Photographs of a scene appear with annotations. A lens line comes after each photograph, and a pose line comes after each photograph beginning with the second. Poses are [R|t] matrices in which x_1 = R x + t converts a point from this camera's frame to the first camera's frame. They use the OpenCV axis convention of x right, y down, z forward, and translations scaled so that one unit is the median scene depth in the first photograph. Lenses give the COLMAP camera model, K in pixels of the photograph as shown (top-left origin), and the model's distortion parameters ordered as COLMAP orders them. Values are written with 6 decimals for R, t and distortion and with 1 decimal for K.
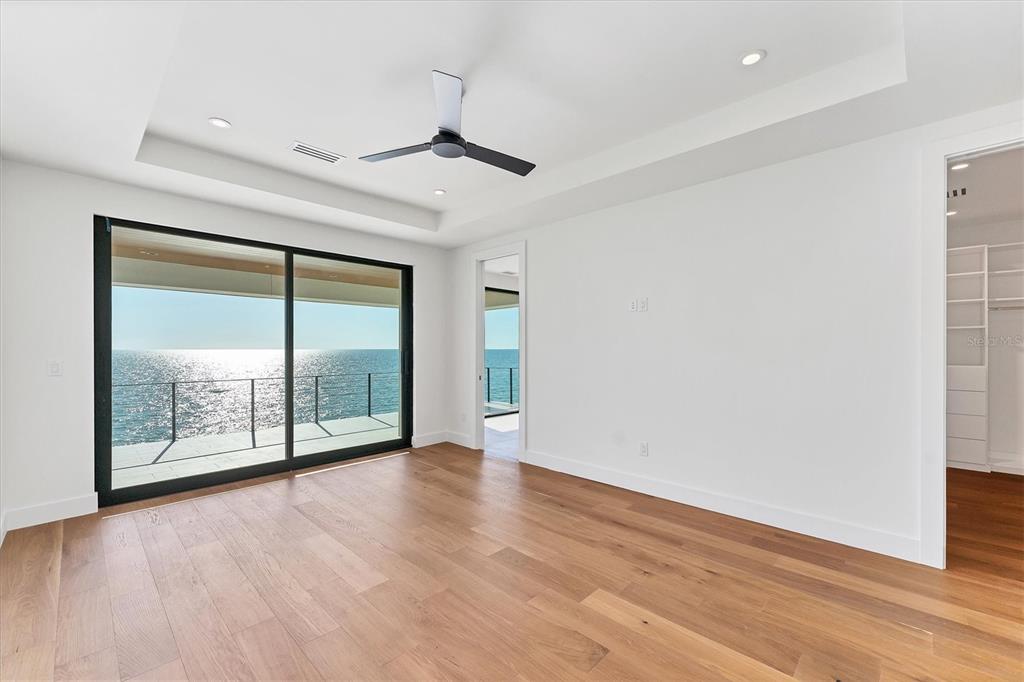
lens RADIAL K [[418.0, 0, 516.3], [0, 418.0, 356.3], [0, 0, 1]] dist [0.004000, -0.000247]
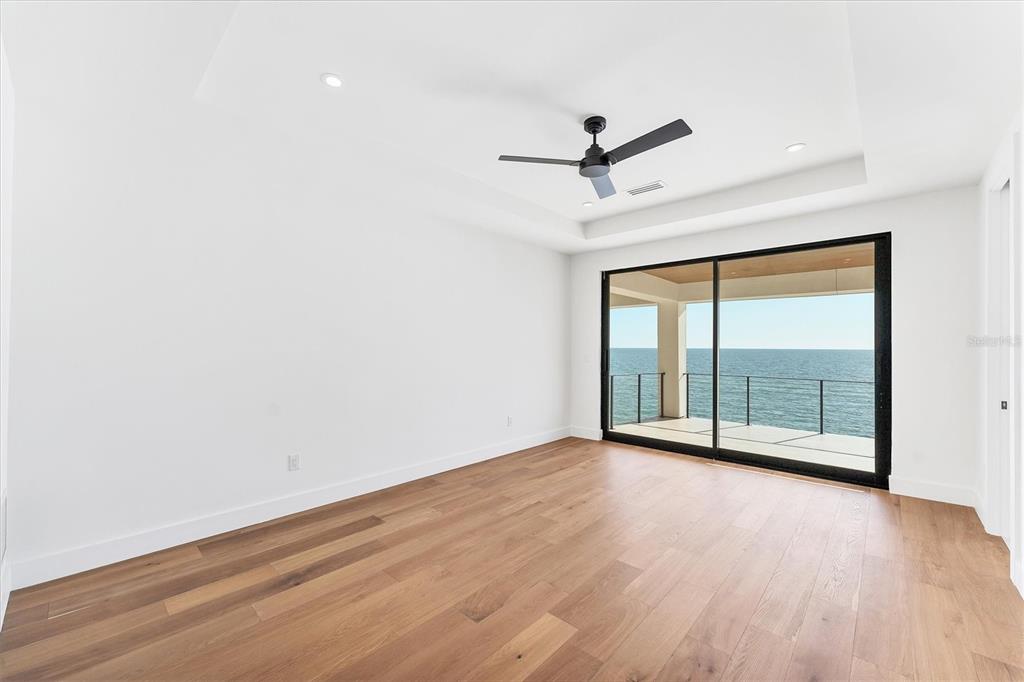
lens RADIAL K [[418.0, 0, 505.6], [0, 418.0, 344.4], [0, 0, 1]] dist [0.004000, -0.000247]
pose [[0.009872, -0.005432, -0.999937, 0.547285], [-0.023712, 0.999703, -0.005664, -0.008256], [0.999670, 0.023766, 0.009740, 0.433430]]
